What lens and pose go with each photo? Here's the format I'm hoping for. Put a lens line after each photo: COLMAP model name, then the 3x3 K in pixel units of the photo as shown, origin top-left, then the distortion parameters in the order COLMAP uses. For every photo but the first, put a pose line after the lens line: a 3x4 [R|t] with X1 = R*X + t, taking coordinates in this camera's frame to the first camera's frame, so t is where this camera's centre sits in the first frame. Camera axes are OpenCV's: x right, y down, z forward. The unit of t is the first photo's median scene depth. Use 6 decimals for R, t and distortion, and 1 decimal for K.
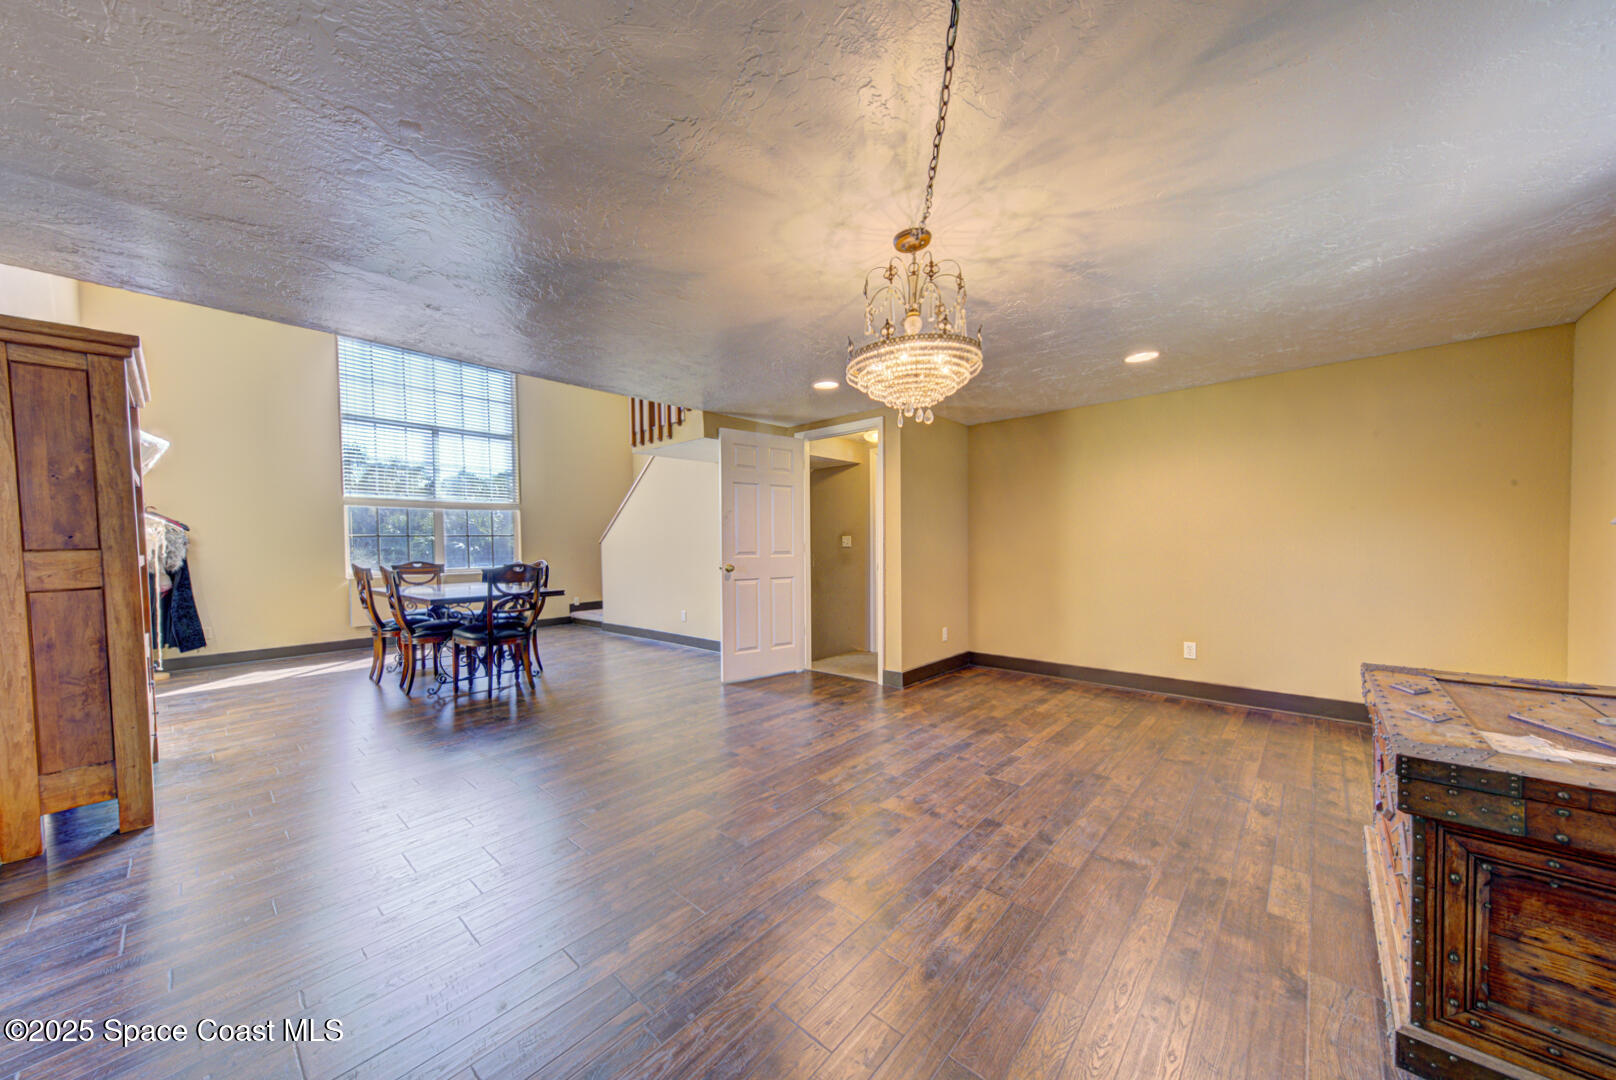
lens RADIAL K [[555.5, 0, 805.2], [0, 555.5, 553.5], [0, 0, 1]] dist [0.020342, -0.001658]
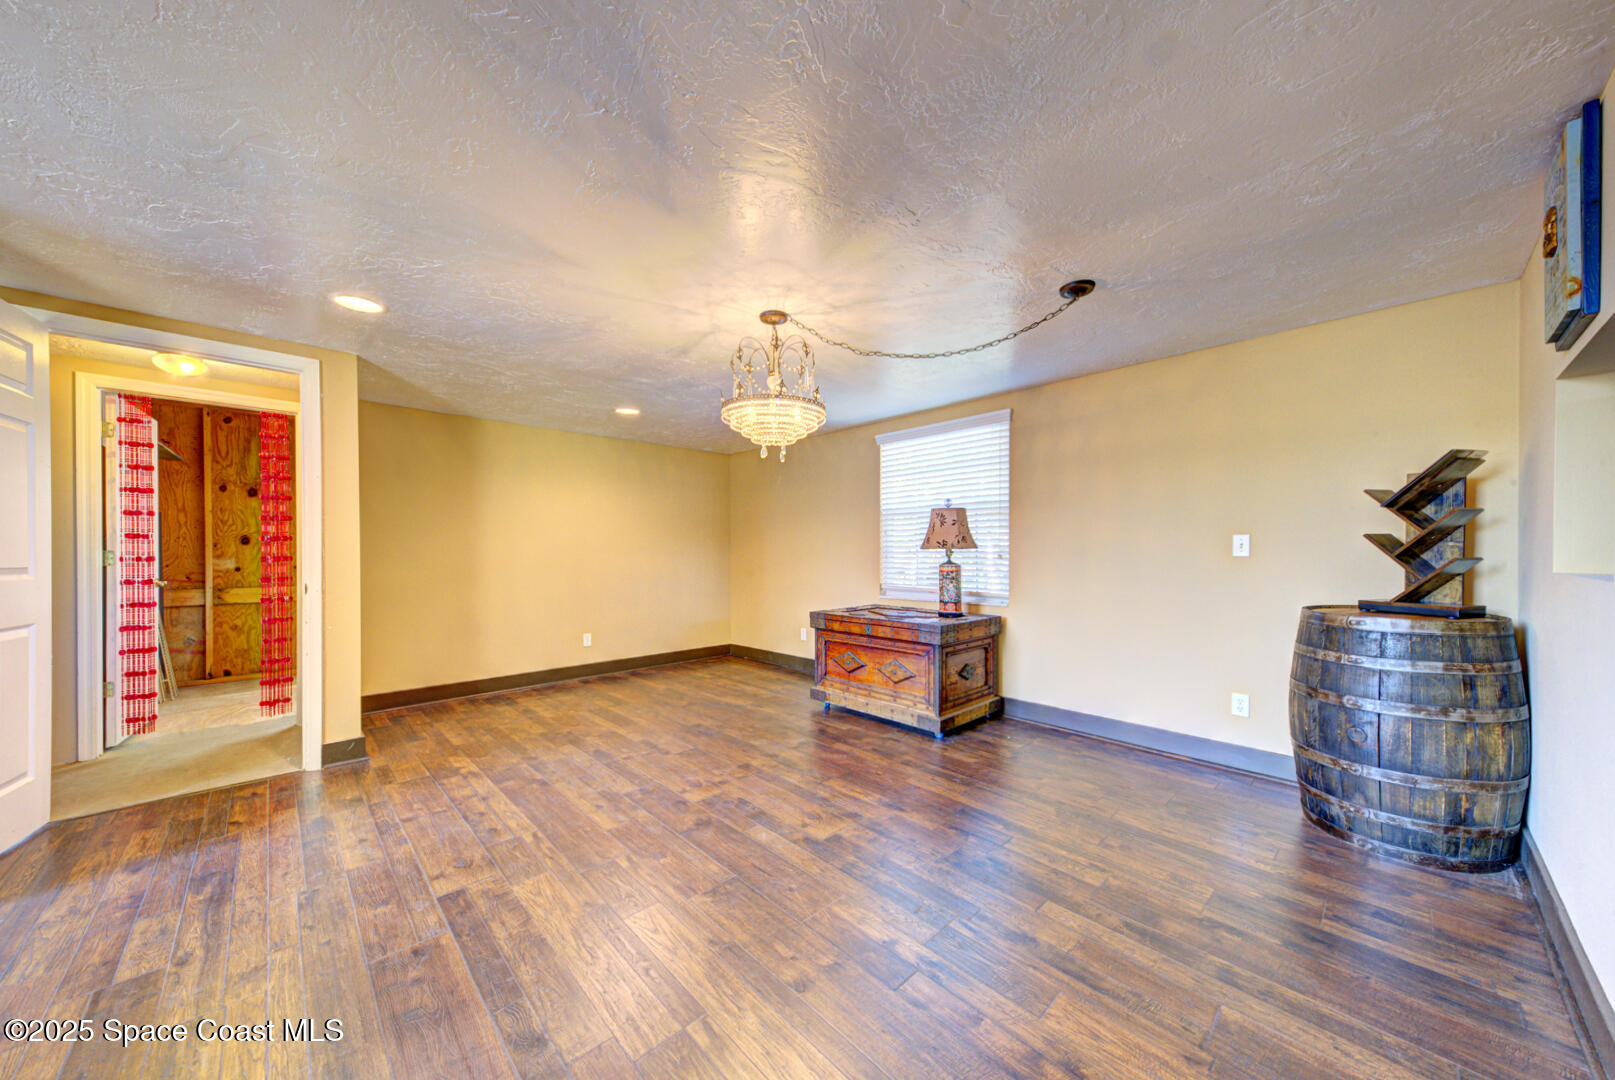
lens RADIAL K [[555.2, 0, 807.1], [0, 555.2, 552.4], [0, 0, 1]] dist [0.020342, -0.001658]
pose [[0.071910, 0.012800, 0.997329, -0.533305], [0.015576, 0.999781, -0.013955, 0.000587], [-0.997289, 0.016538, 0.071695, 0.416161]]
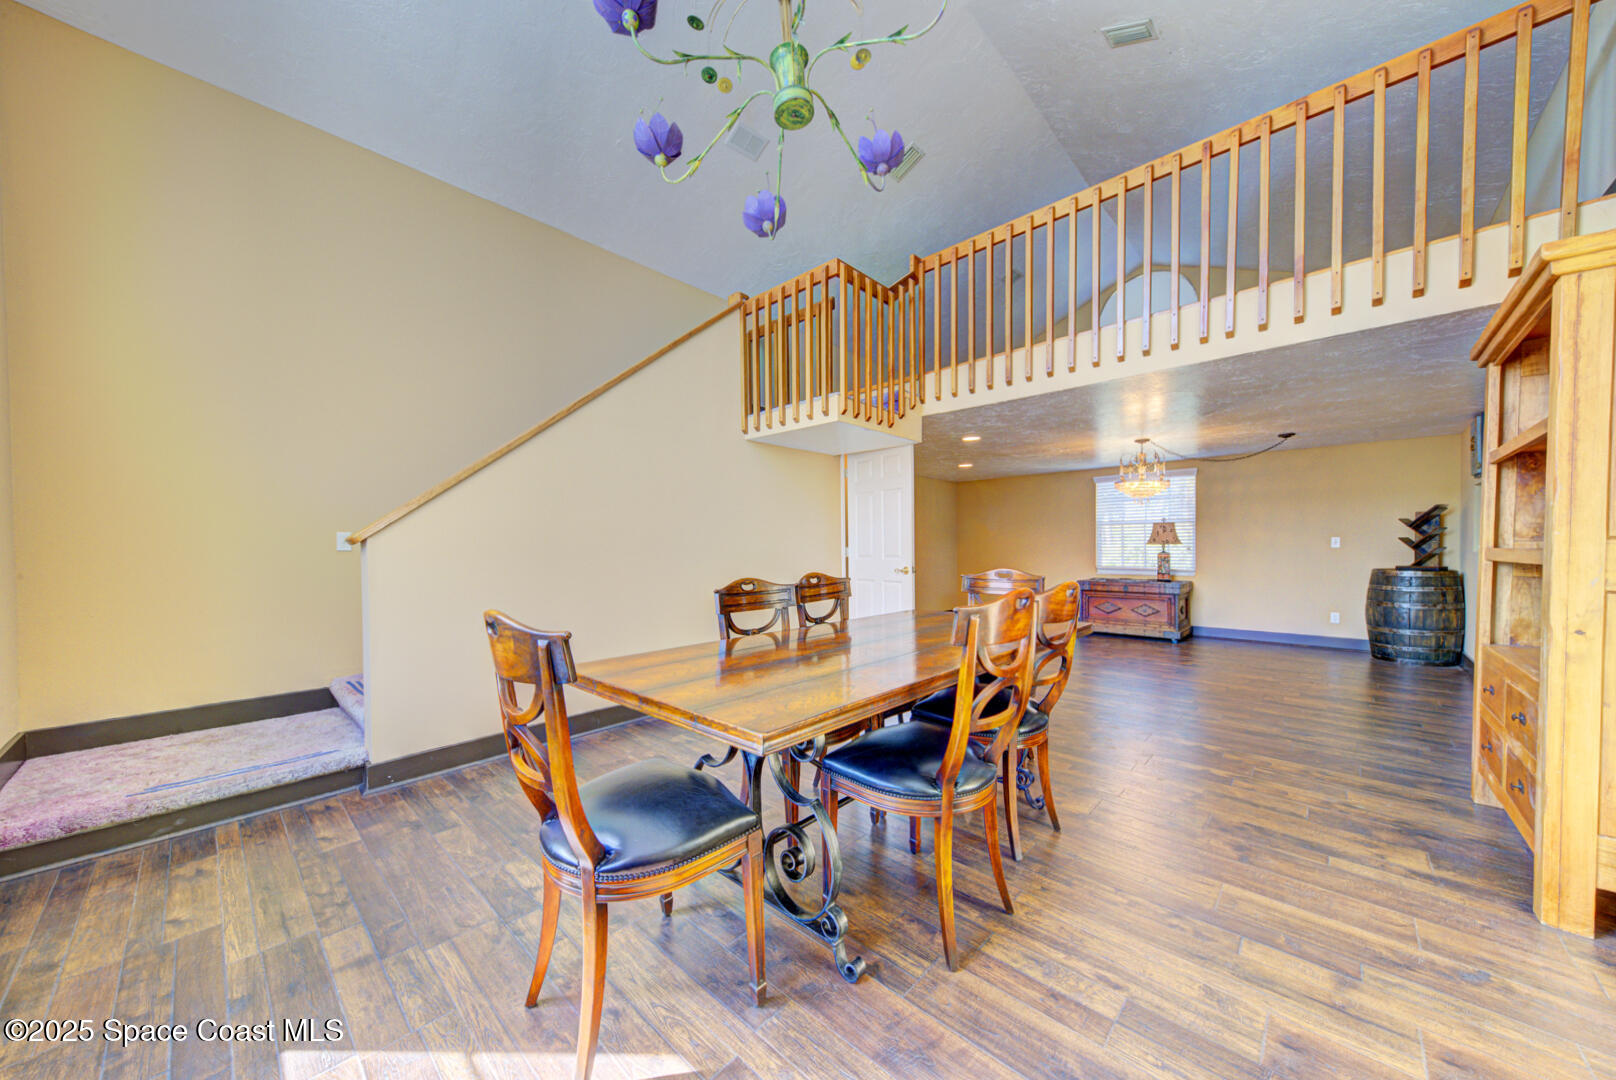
lens RADIAL K [[555.5, 0, 806.7], [0, 555.5, 552.4], [0, 0, 1]] dist [0.020342, -0.001658]
pose [[0.023101, 0.006899, 0.999709, -1.338448], [0.021284, 0.999746, -0.007391, -0.001752], [-0.999507, 0.021449, 0.022948, 1.312102]]
